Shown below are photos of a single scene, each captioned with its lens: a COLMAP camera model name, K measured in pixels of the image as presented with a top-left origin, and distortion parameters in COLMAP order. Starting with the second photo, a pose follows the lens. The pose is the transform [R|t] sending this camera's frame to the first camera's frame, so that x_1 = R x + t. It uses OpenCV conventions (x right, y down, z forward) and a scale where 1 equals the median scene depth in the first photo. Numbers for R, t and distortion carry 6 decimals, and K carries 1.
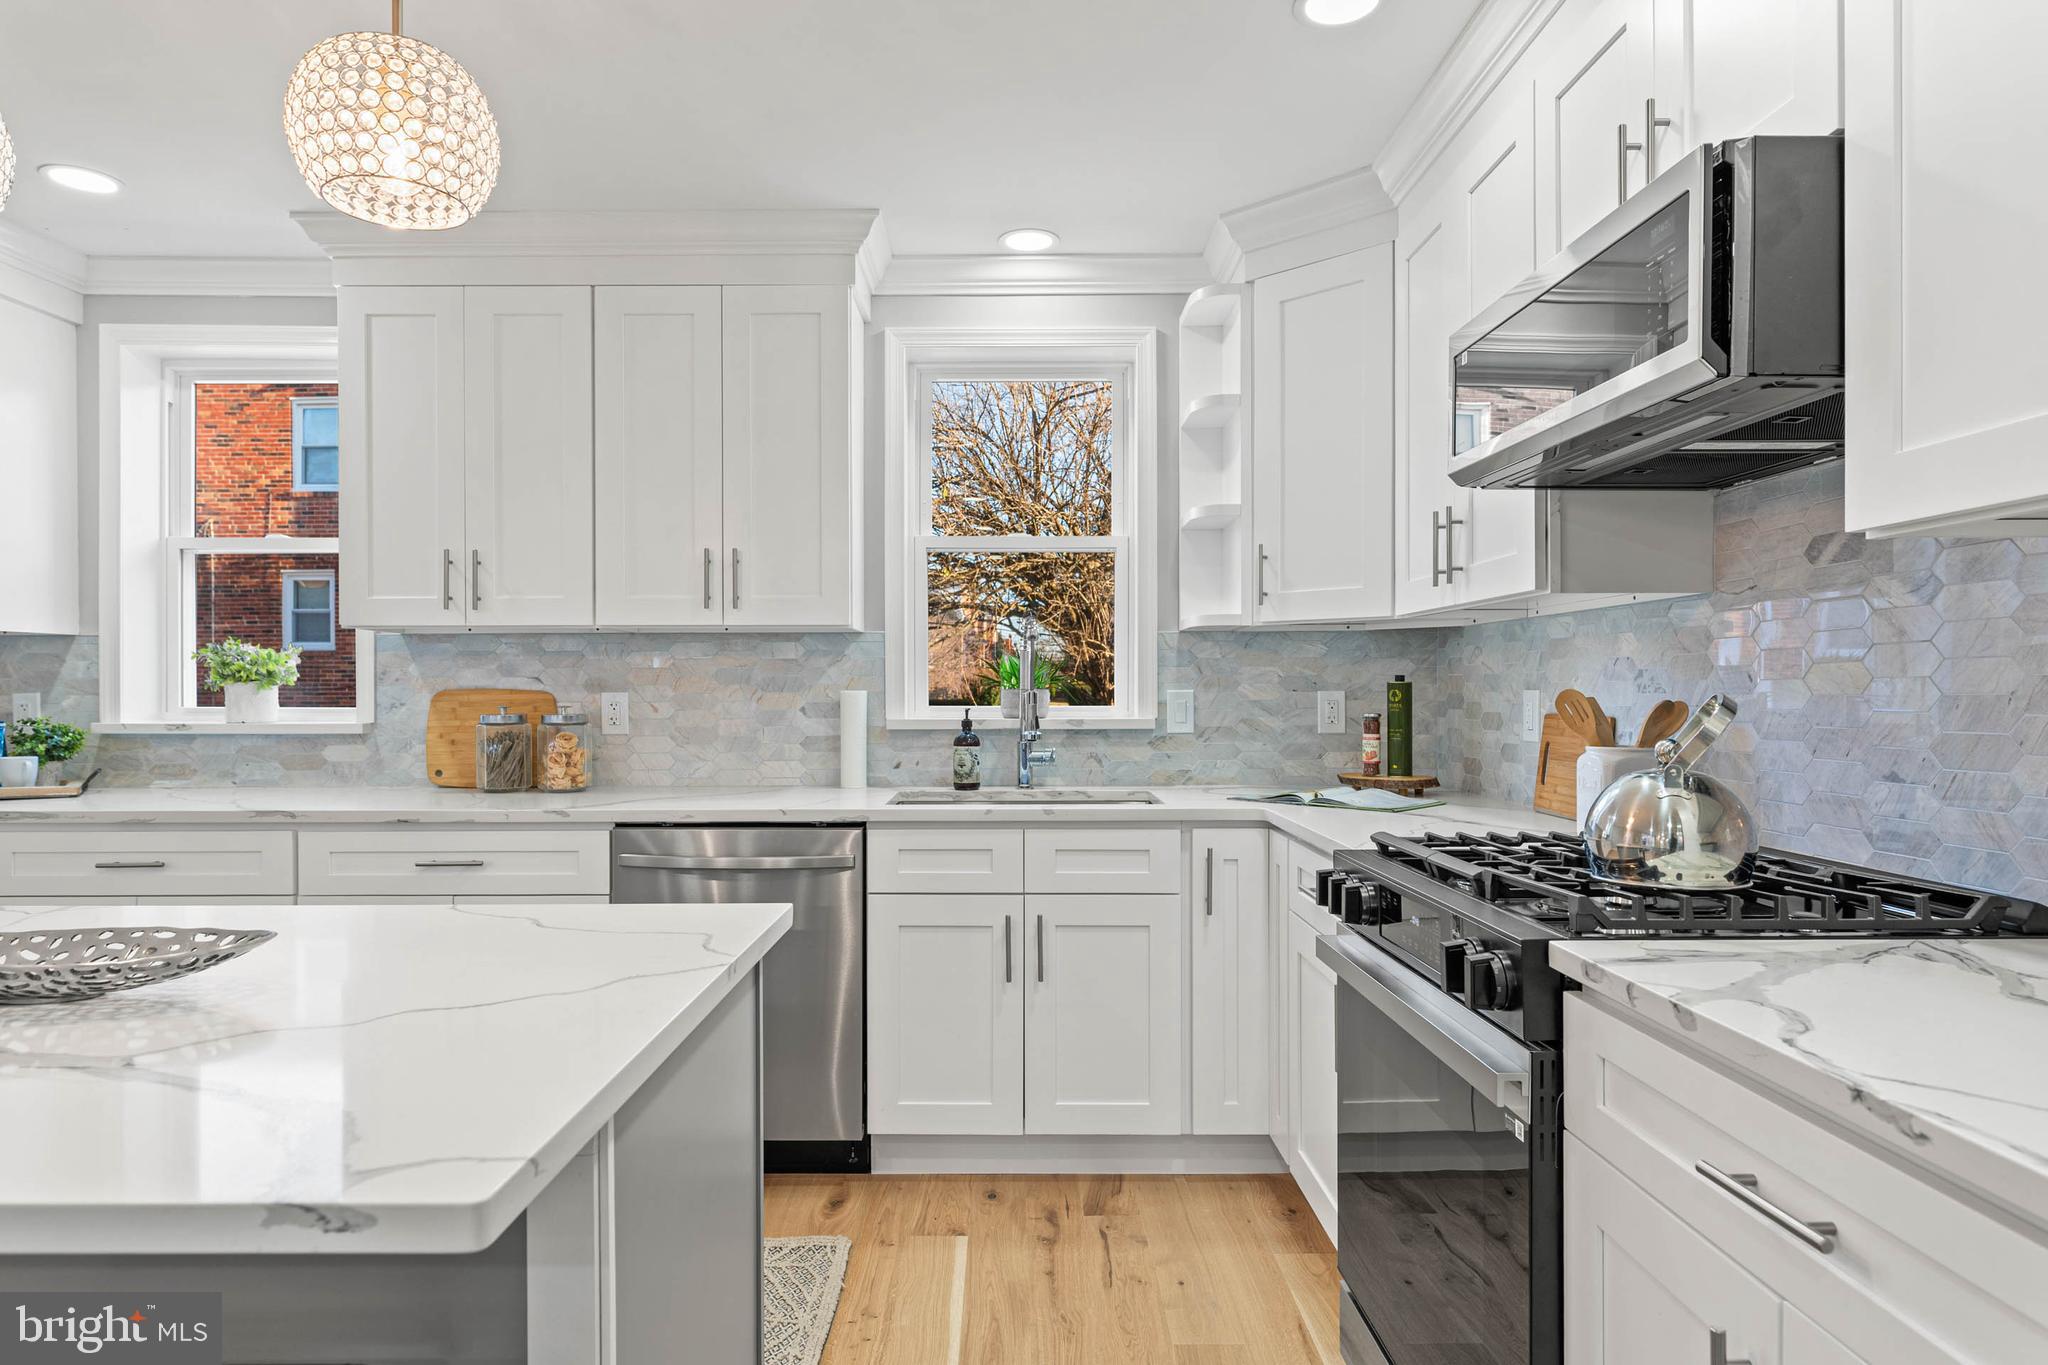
lens RADIAL K [[1193.8, 0, 1023.2], [0, 1193.8, 688.9], [0, 0, 1]] dist [0.002471, -0.002424]
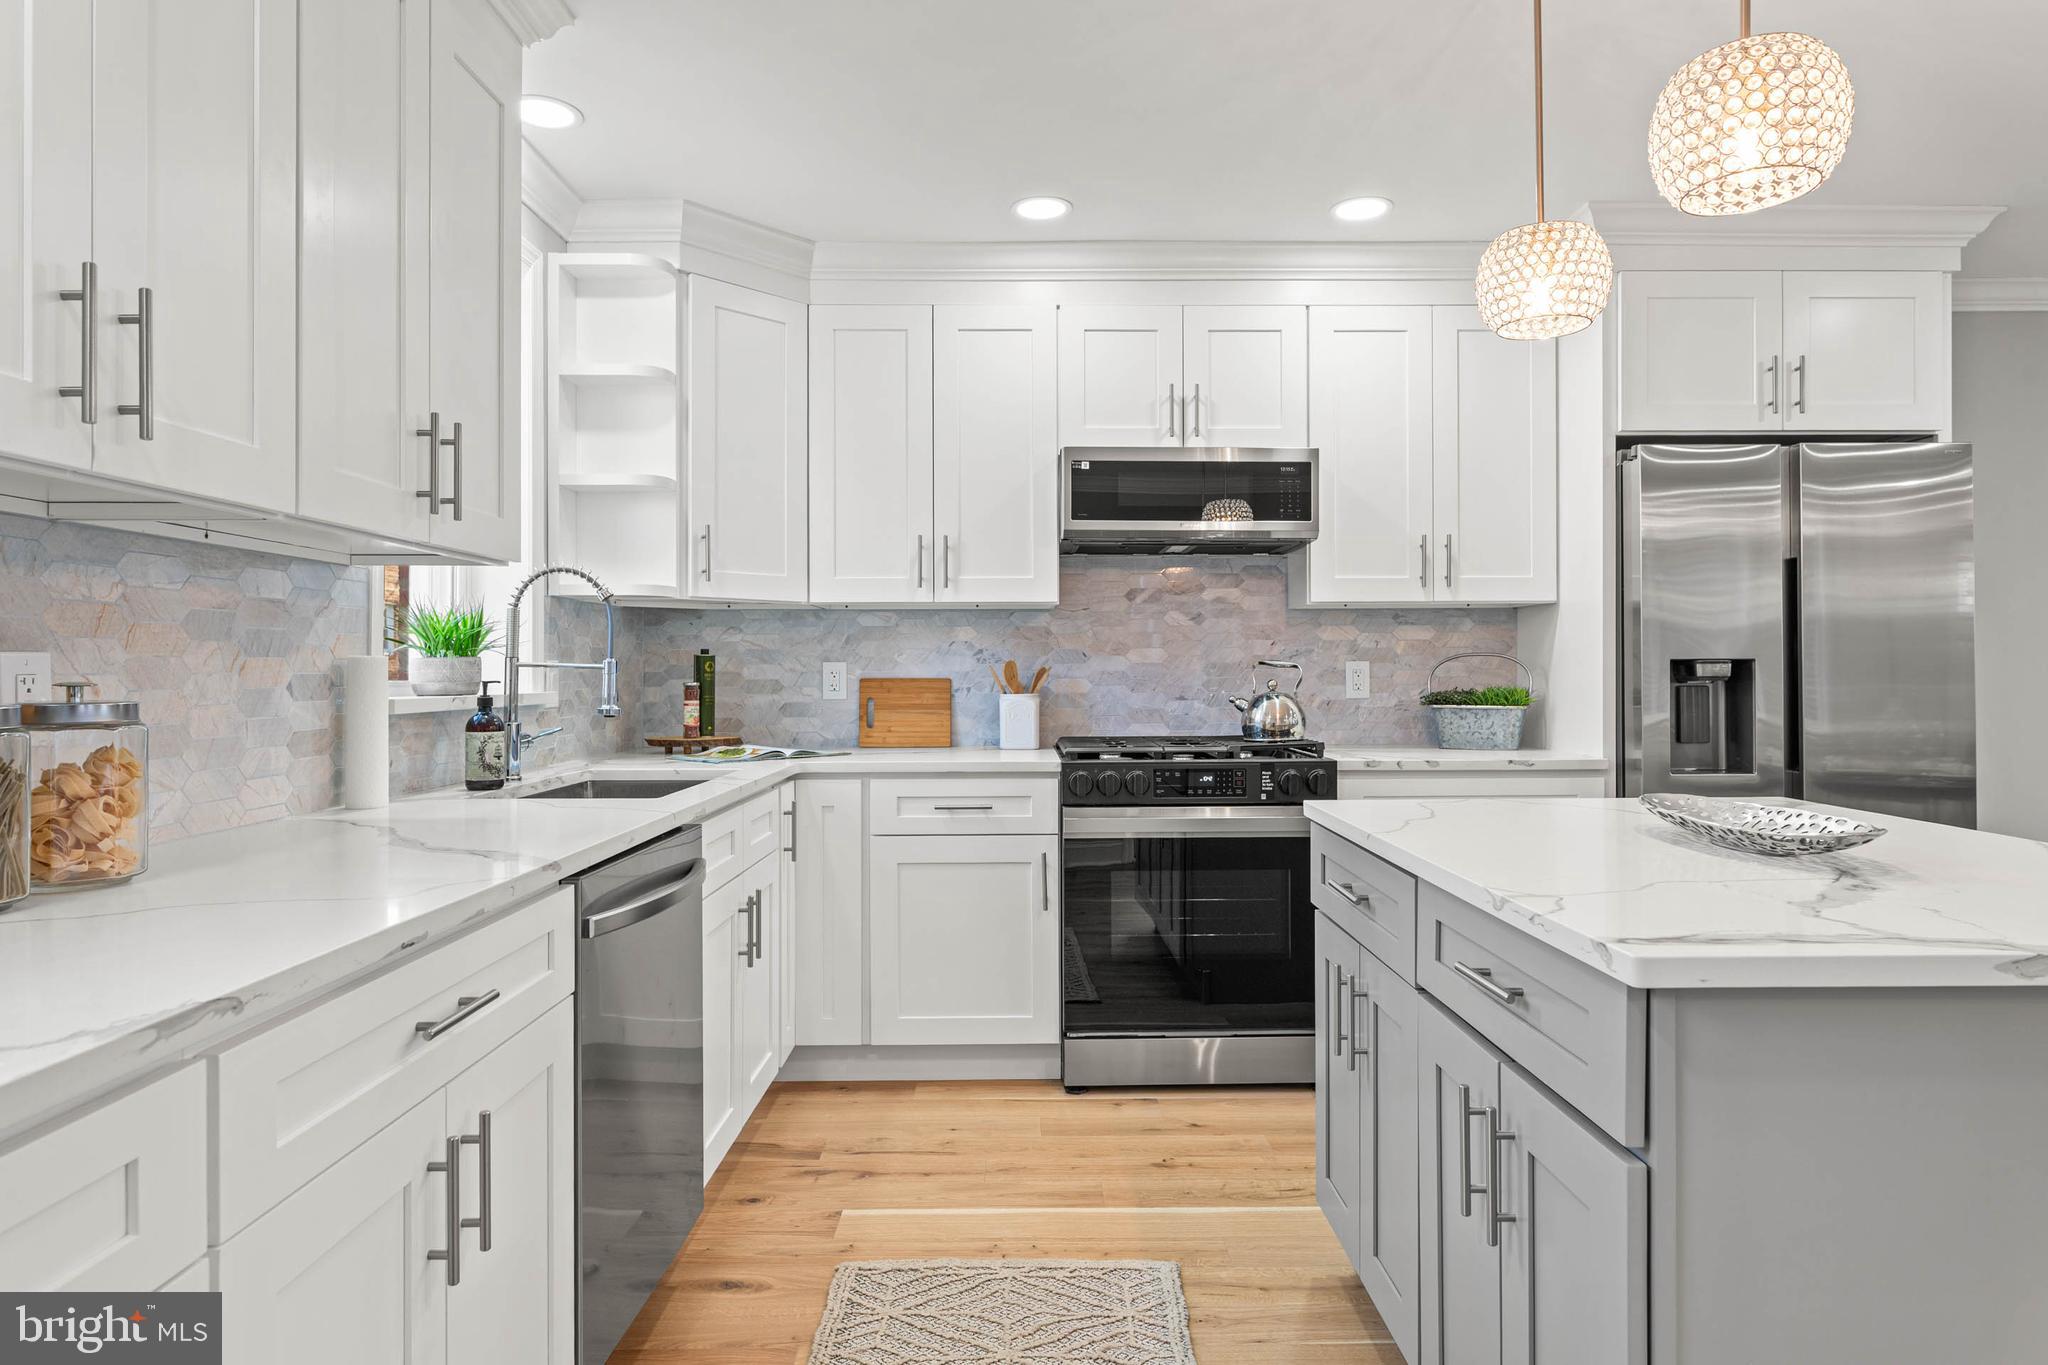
lens RADIAL K [[1193.8, 0, 1030.4], [0, 1193.8, 666.6], [0, 0, 1]] dist [0.002471, -0.002424]
pose [[-0.012101, 0.005160, 0.999913, -0.799312], [0.002836, 0.999983, -0.005126, 0.011627], [-0.999923, 0.002774, -0.012115, 0.659588]]
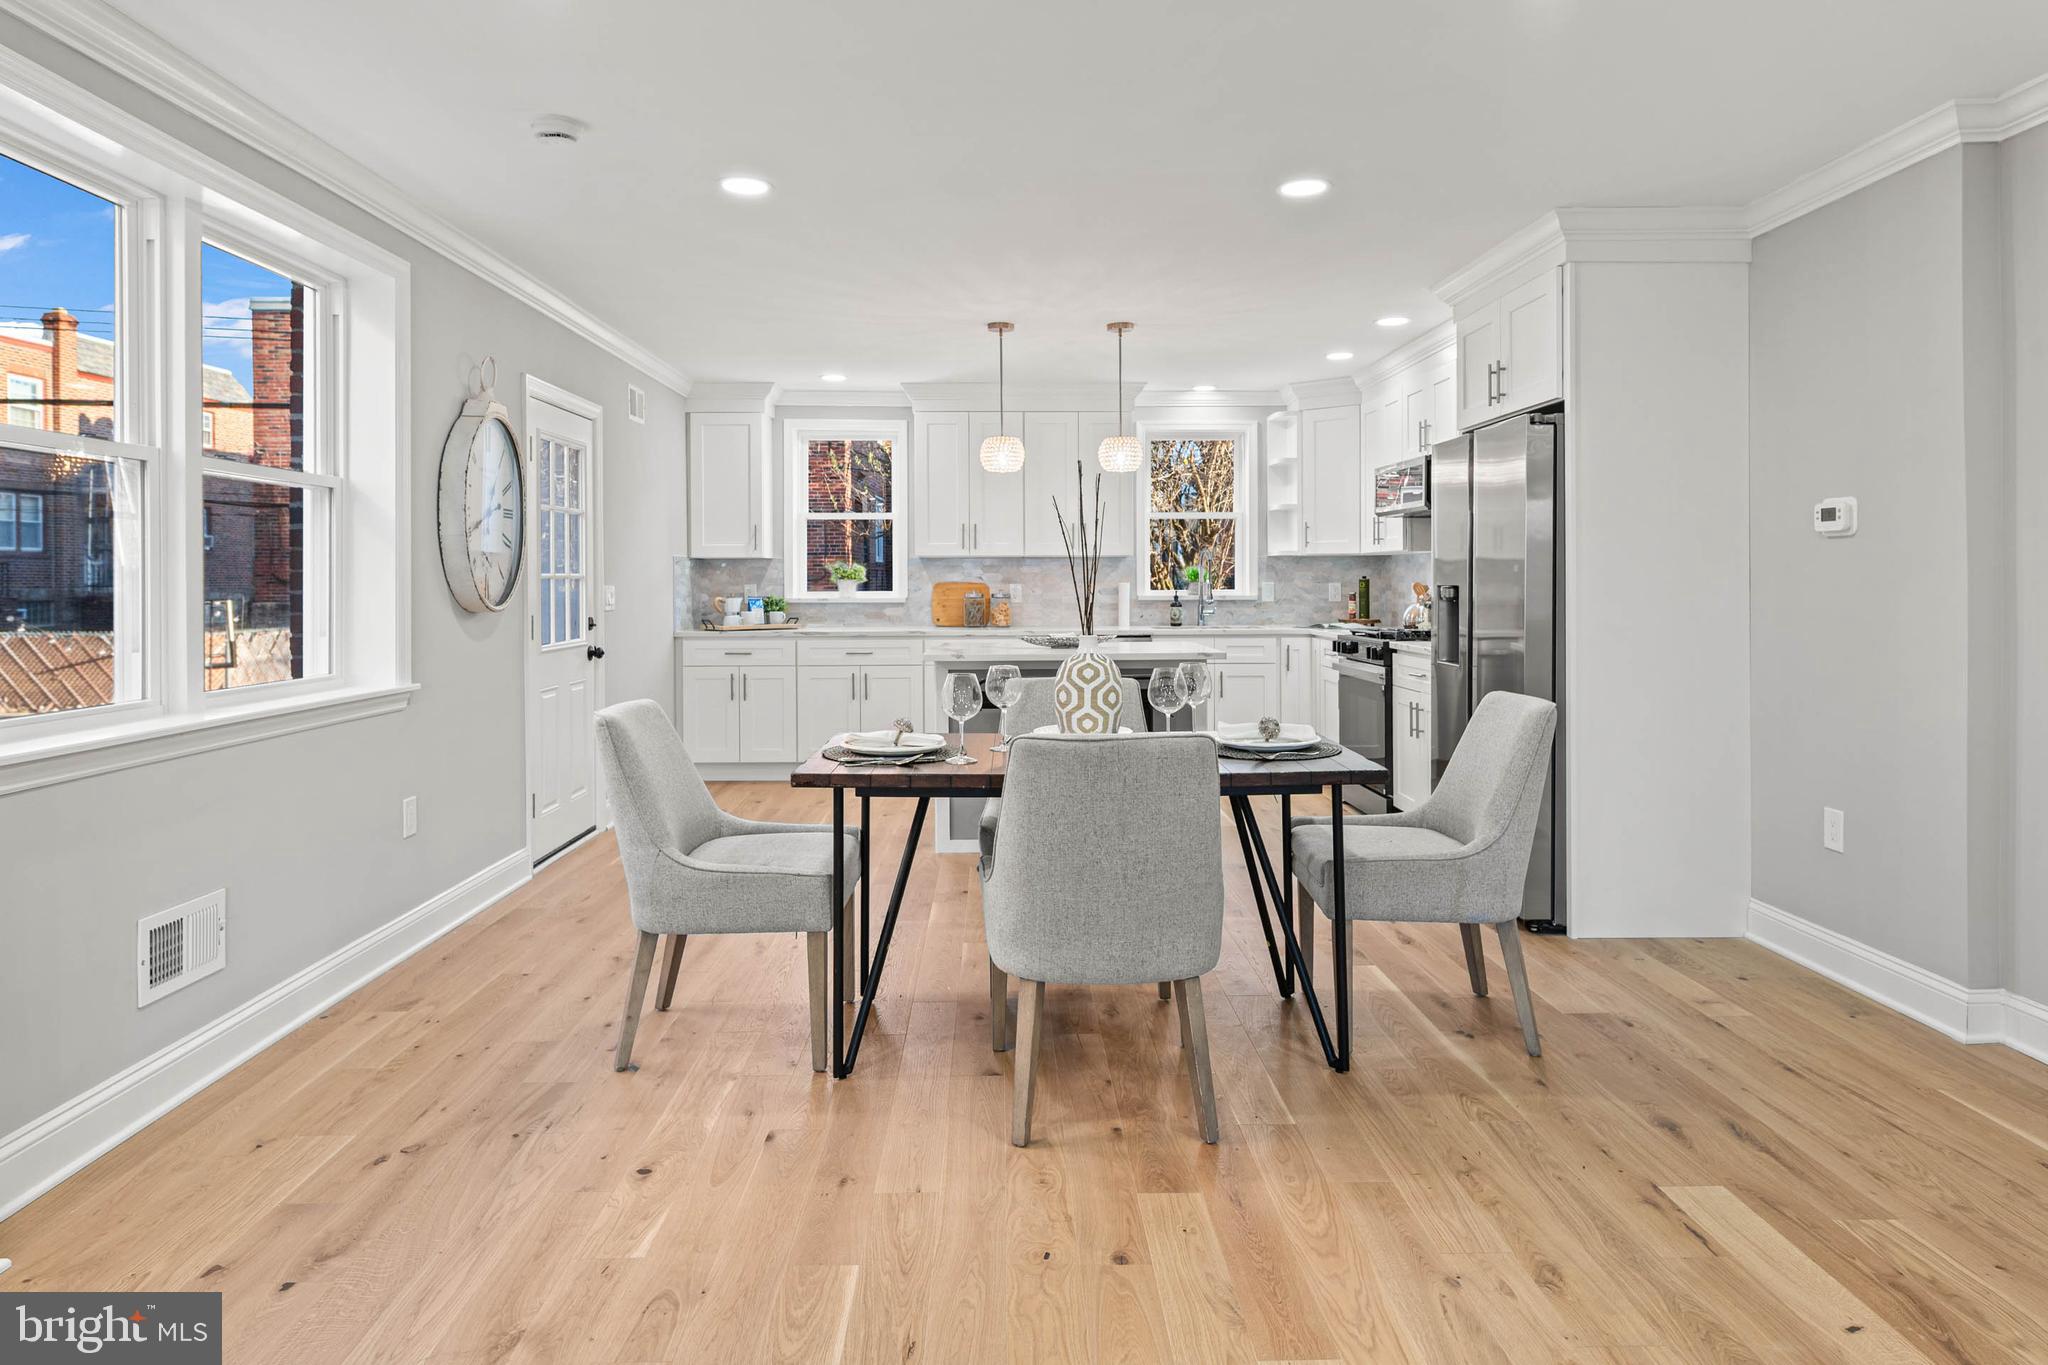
lens RADIAL K [[1193.8, 0, 1025.9], [0, 1193.8, 583.9], [0, 0, 1]] dist [0.002471, -0.002424]
pose [[0.999978, -0.001372, 0.006534, -0.348359], [0.001339, 0.999986, 0.005082, -0.008565], [-0.006541, -0.005073, 0.999966, -1.279454]]
